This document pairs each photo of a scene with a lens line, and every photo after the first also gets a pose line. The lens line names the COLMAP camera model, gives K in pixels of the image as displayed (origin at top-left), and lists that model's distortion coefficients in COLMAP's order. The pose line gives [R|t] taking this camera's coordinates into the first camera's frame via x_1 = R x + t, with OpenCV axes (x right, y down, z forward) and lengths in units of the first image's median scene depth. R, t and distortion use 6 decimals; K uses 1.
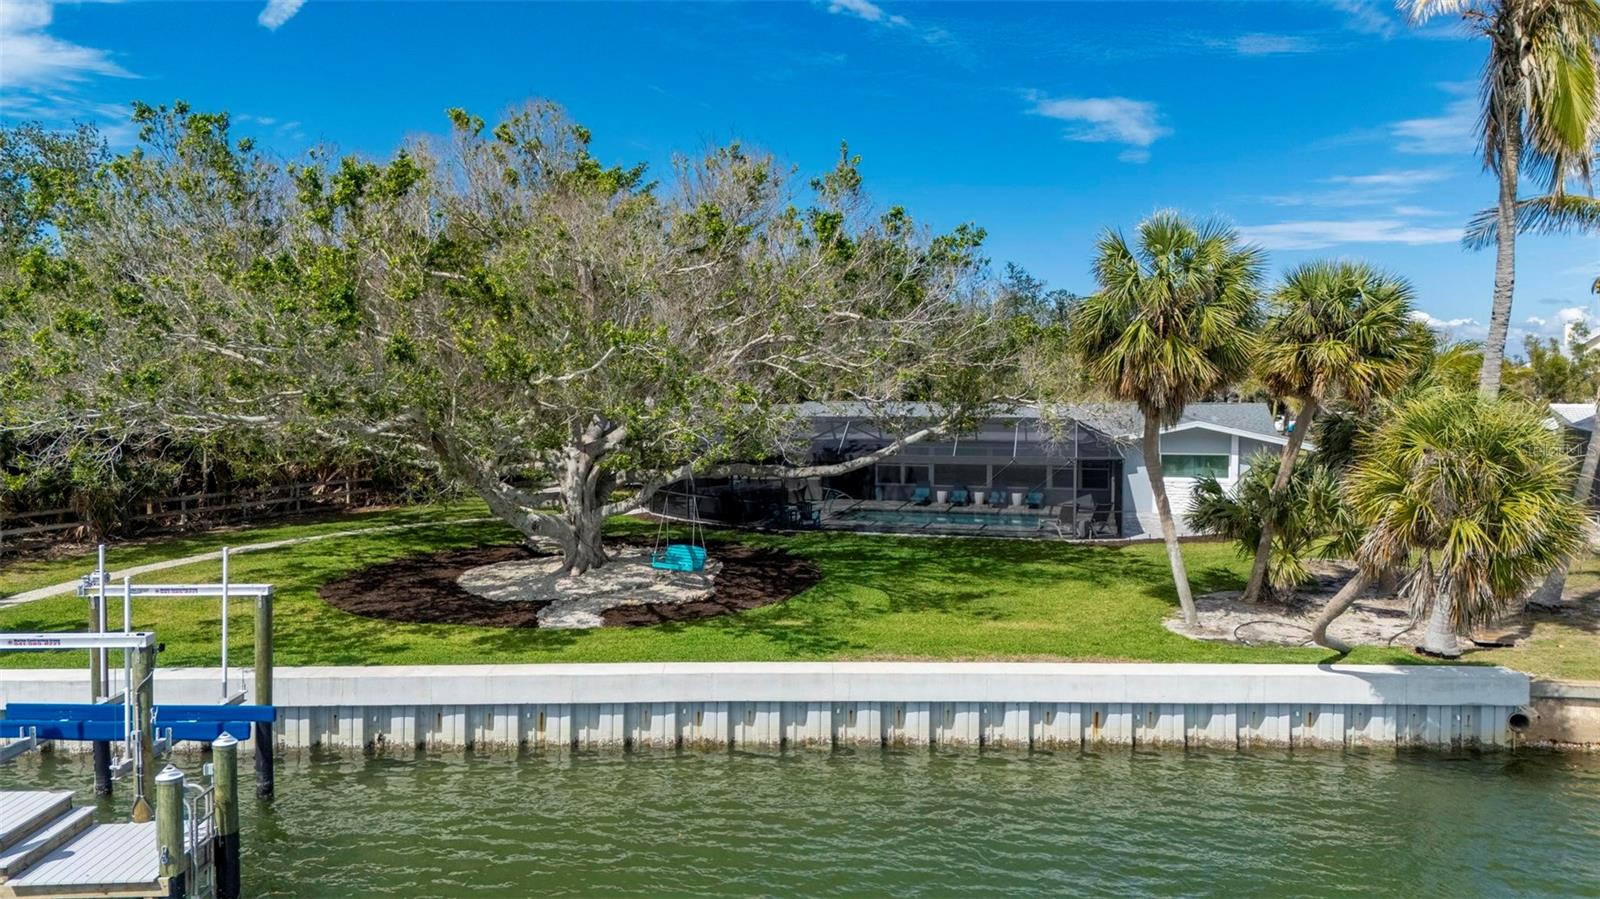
lens RADIAL K [[1176.9, 0, 813.1], [0, 1176.9, 421.2], [0, 0, 1]] dist [0.087506, -0.111808]
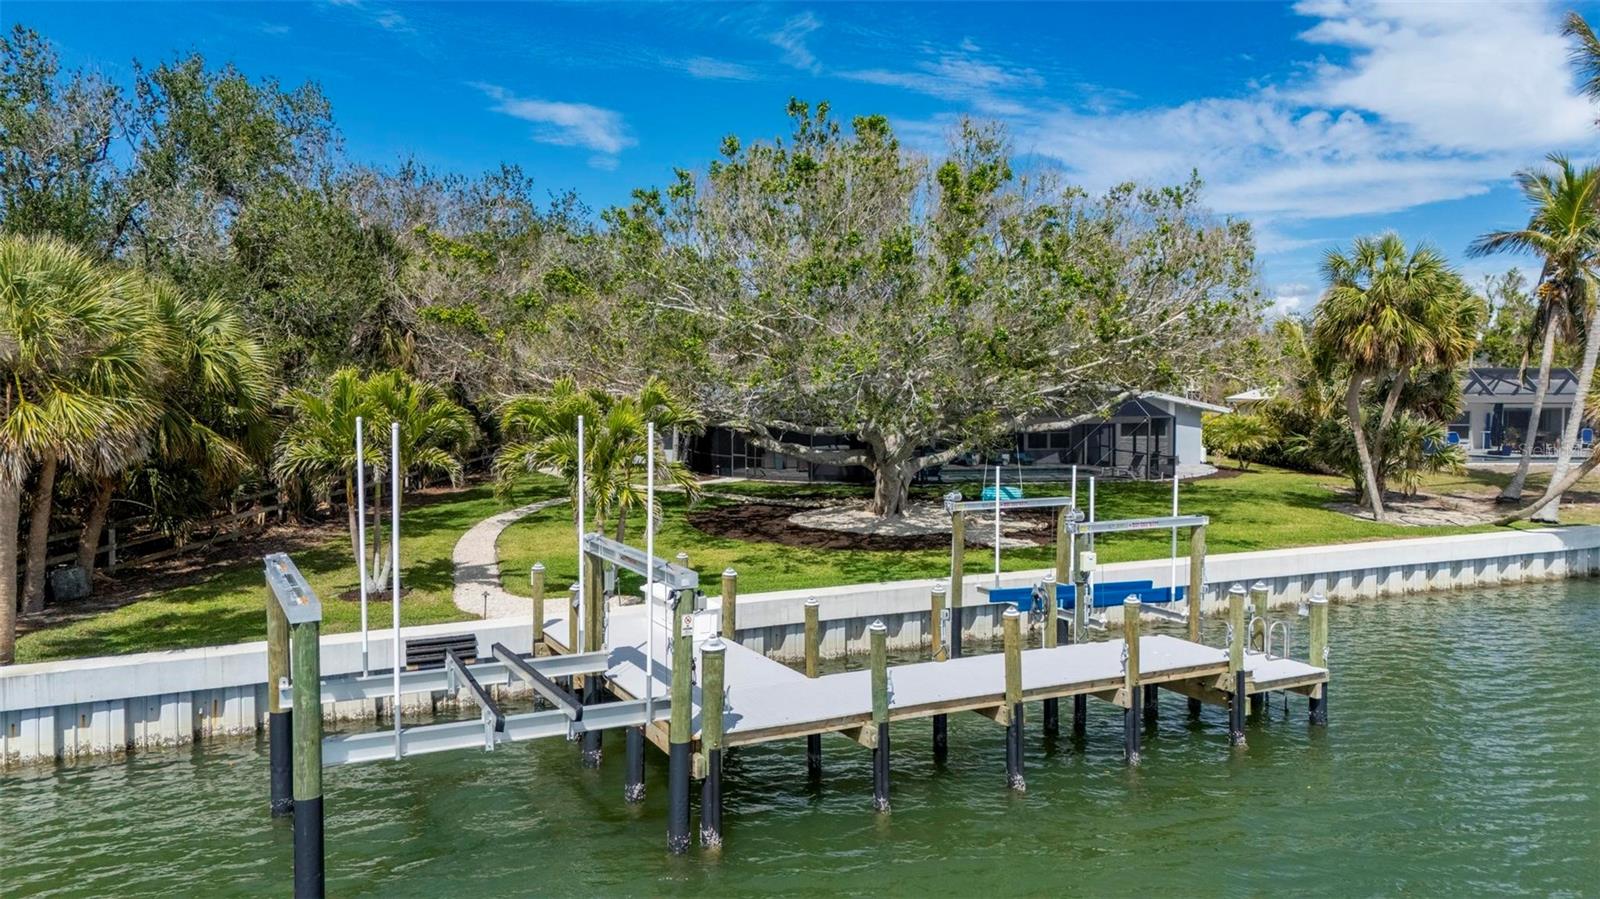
lens RADIAL K [[1197.0, 0, 771.6], [0, 1197.0, 419.7], [0, 0, 1]] dist [0.021409, 0.005964]
pose [[0.911363, -0.015918, 0.411296, -0.985143], [0.017494, 0.999847, -0.000067, 0.039427], [-0.411232, 0.007257, 0.911502, -0.027392]]
